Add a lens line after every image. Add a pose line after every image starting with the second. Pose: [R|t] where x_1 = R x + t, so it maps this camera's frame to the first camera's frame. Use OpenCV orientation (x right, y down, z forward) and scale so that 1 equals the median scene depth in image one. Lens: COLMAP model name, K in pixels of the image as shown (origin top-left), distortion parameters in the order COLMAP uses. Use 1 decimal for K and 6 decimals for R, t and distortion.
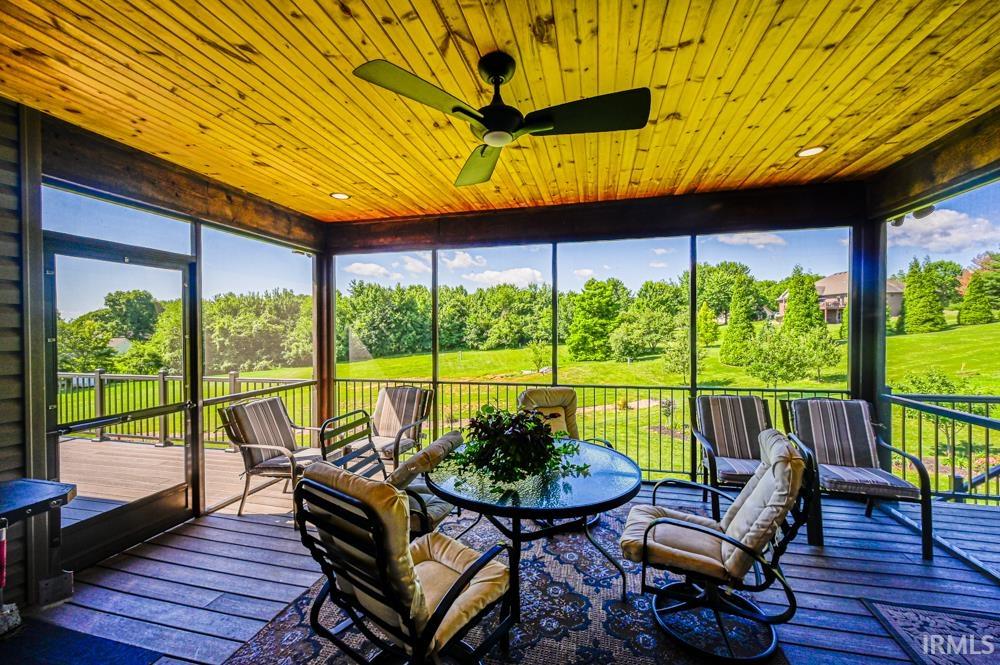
lens RADIAL K [[392.4, 0, 501.3], [0, 392.4, 331.5], [0, 0, 1]] dist [-0.002523, 0.000475]
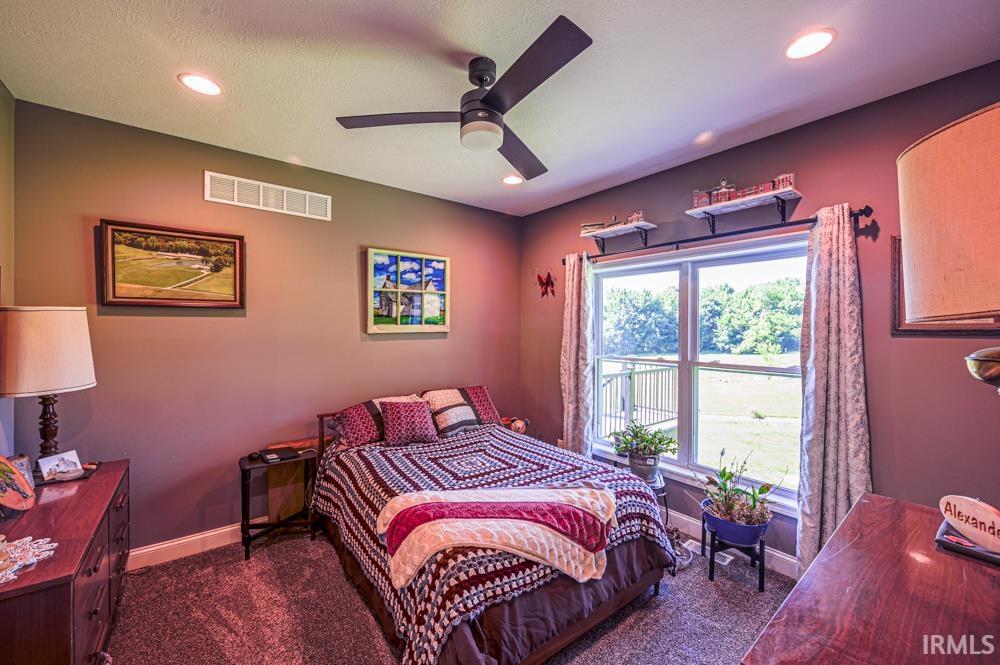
lens RADIAL K [[392.4, 0, 503.5], [0, 392.4, 330.8], [0, 0, 1]] dist [-0.002523, 0.000475]
pose [[0.784915, 0.012929, -0.619468, 0.093216], [-0.014277, 0.999894, 0.002779, -0.000382], [0.619439, 0.006663, 0.785017, -0.054974]]
